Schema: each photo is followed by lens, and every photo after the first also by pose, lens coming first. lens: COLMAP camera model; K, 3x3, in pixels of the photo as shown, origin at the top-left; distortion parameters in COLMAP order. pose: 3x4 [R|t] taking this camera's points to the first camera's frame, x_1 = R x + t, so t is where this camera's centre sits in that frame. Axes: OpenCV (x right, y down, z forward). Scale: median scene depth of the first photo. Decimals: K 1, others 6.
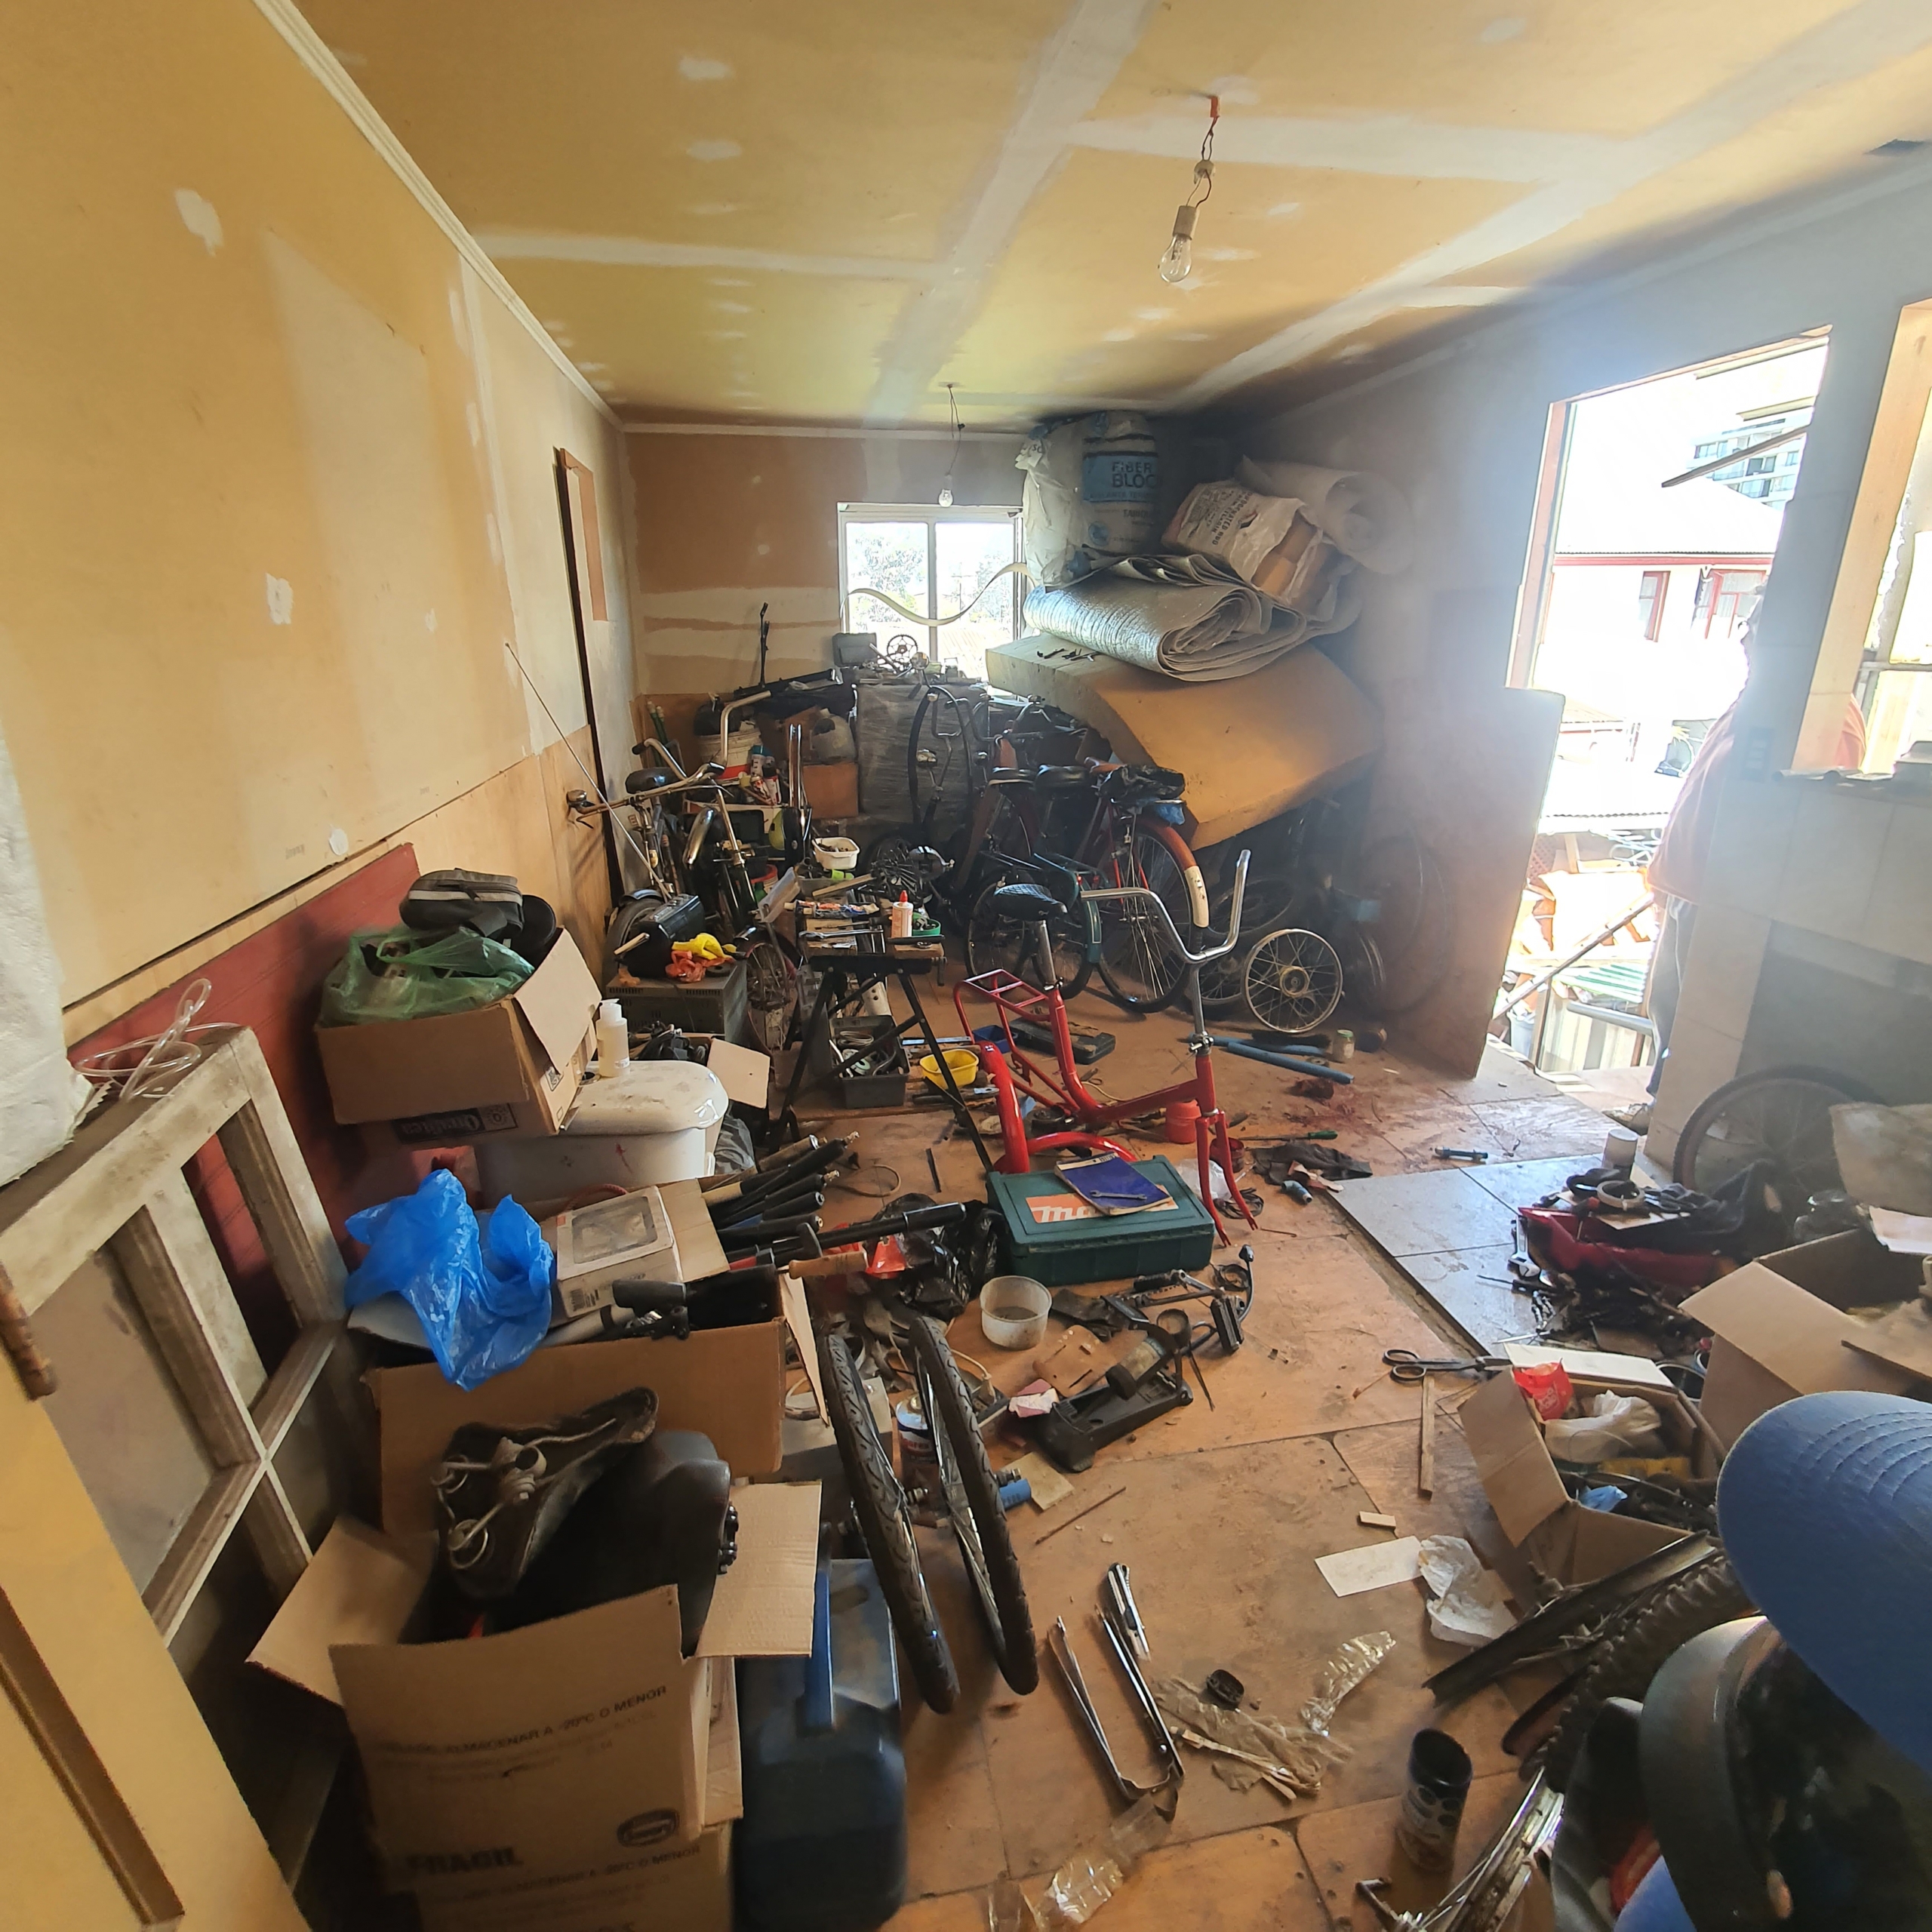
lens RADIAL K [[1046.1, 0, 944.4], [0, 1046.1, 956.3], [0, 0, 1]] dist [0.001266, -0.001552]
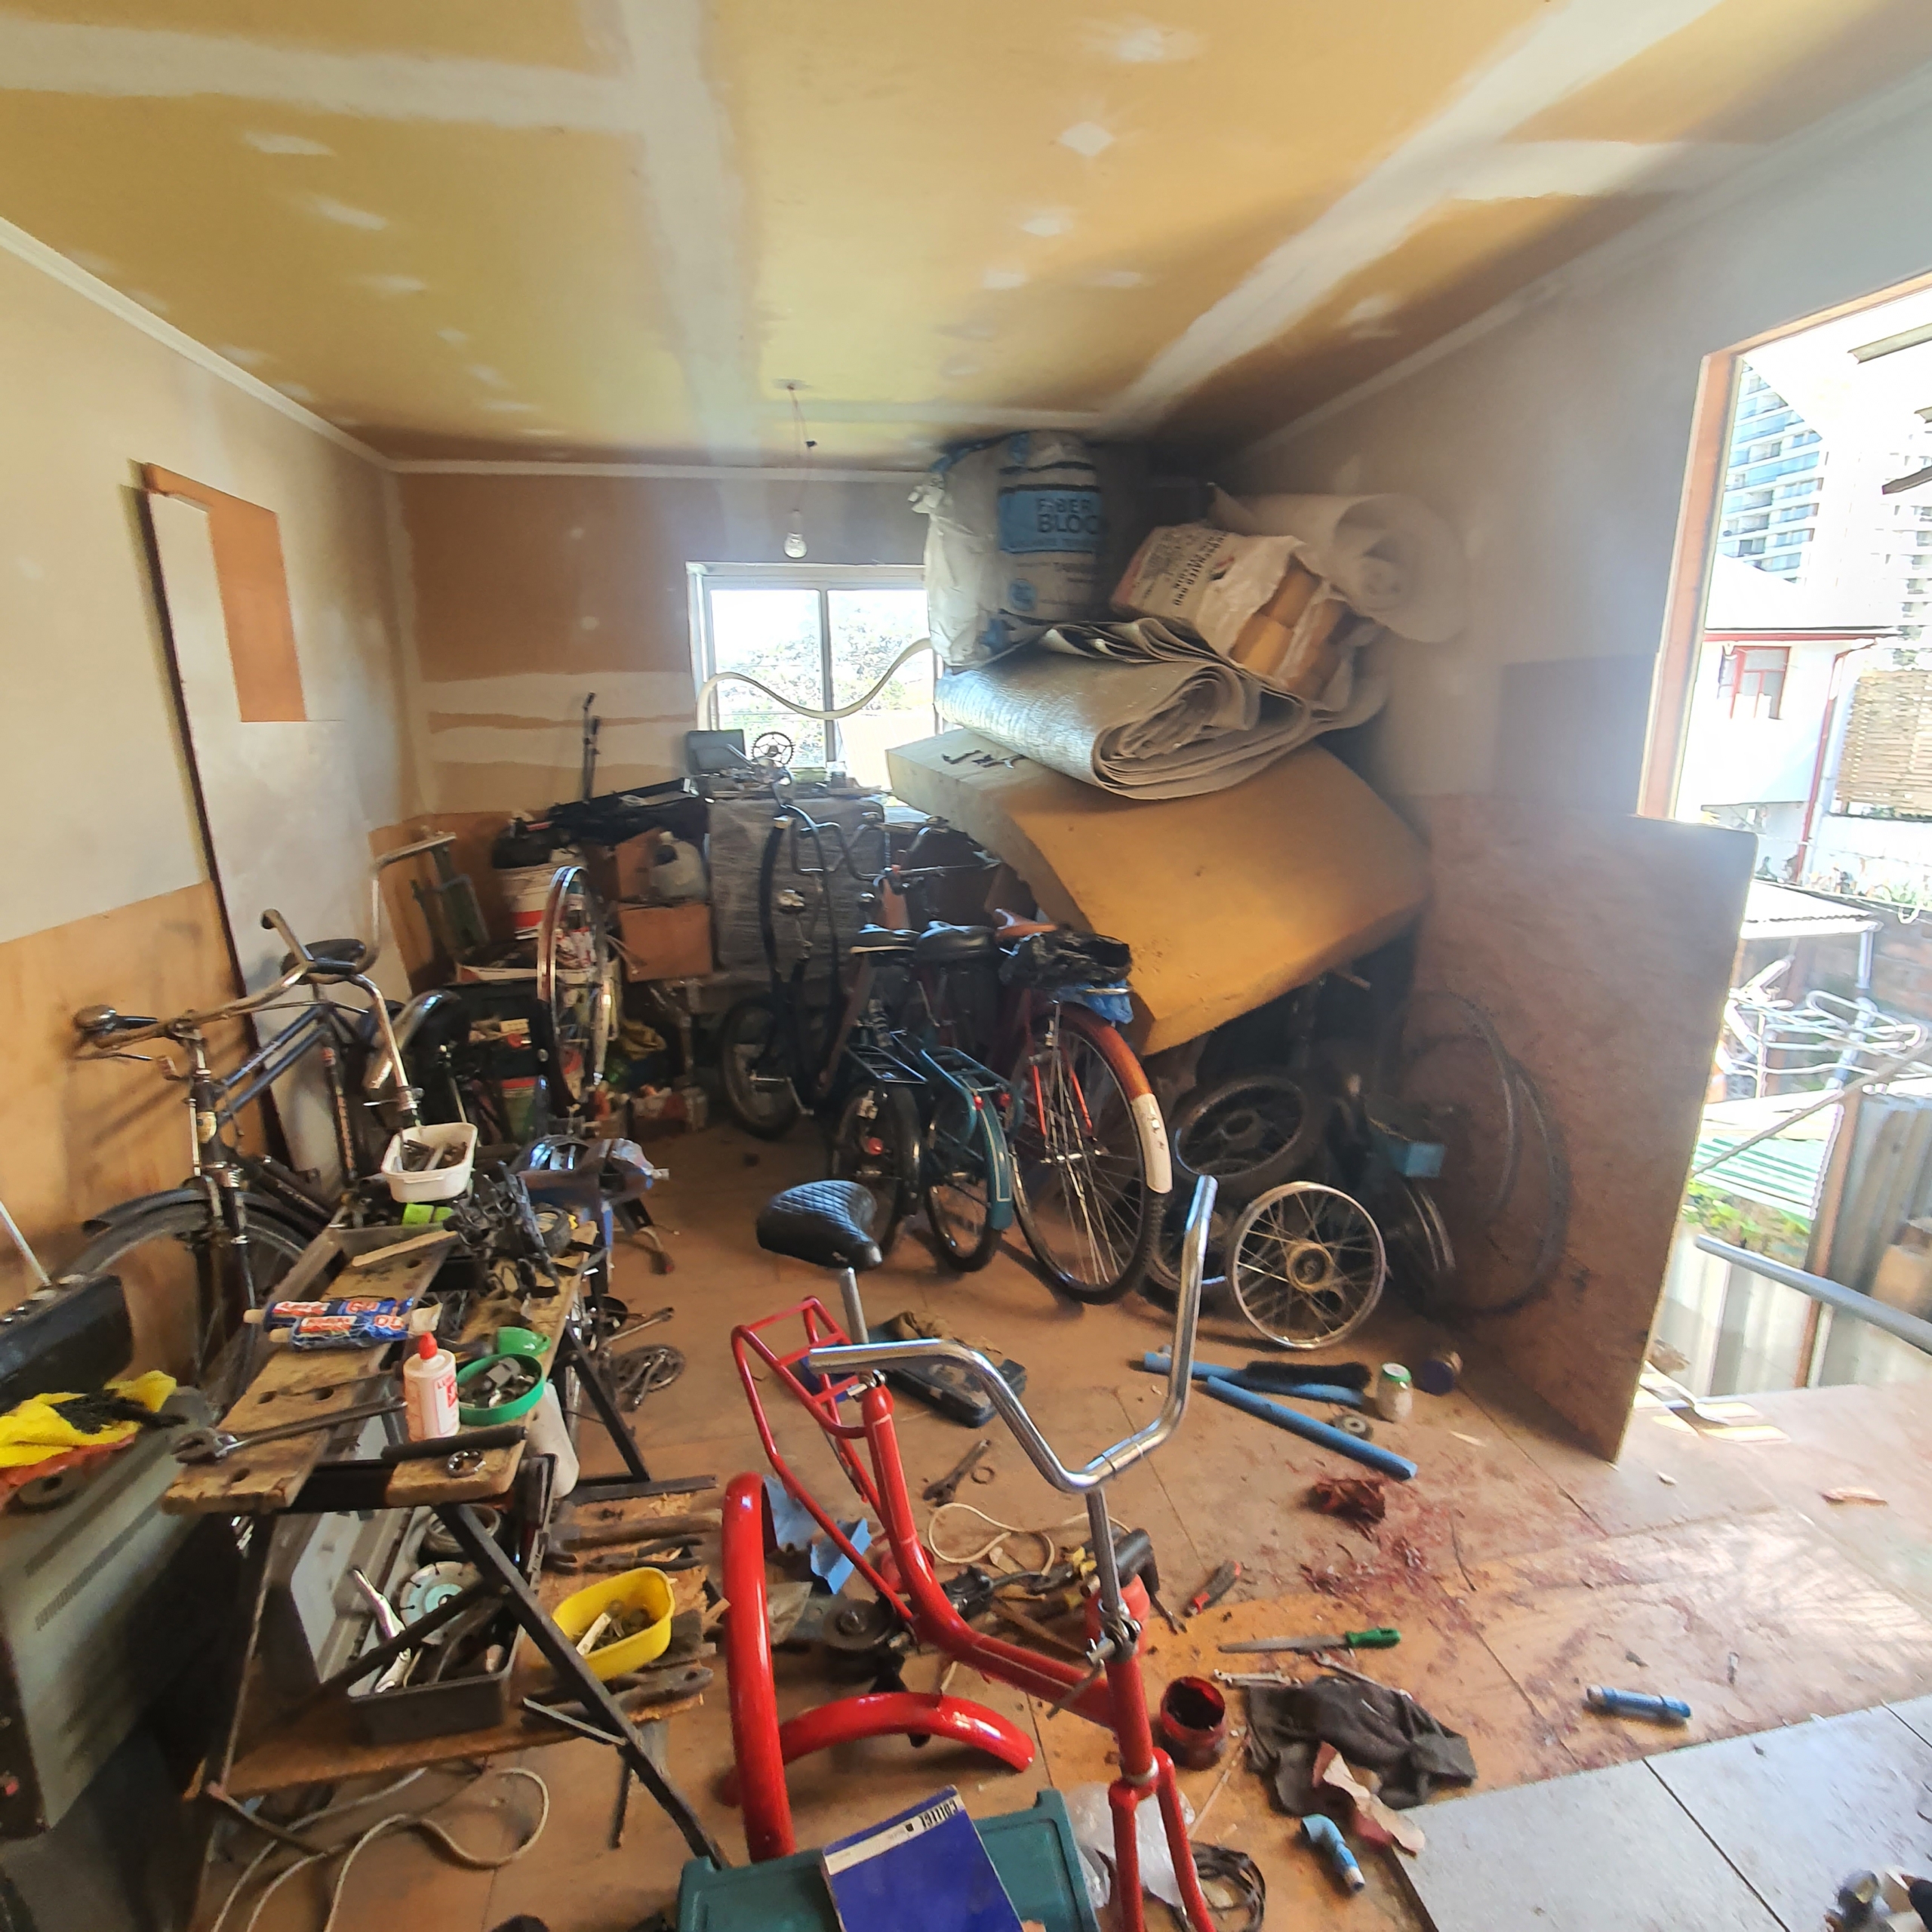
lens RADIAL K [[1020.7, 0, 966.0], [0, 1020.7, 966.0], [0, 0, 1]] dist [0.000192, -0.004818]
pose [[0.999921, -0.011820, 0.004338, 0.112266], [0.012062, 0.998079, -0.060762, -0.112328], [-0.003611, 0.060809, 0.998143, 0.333503]]
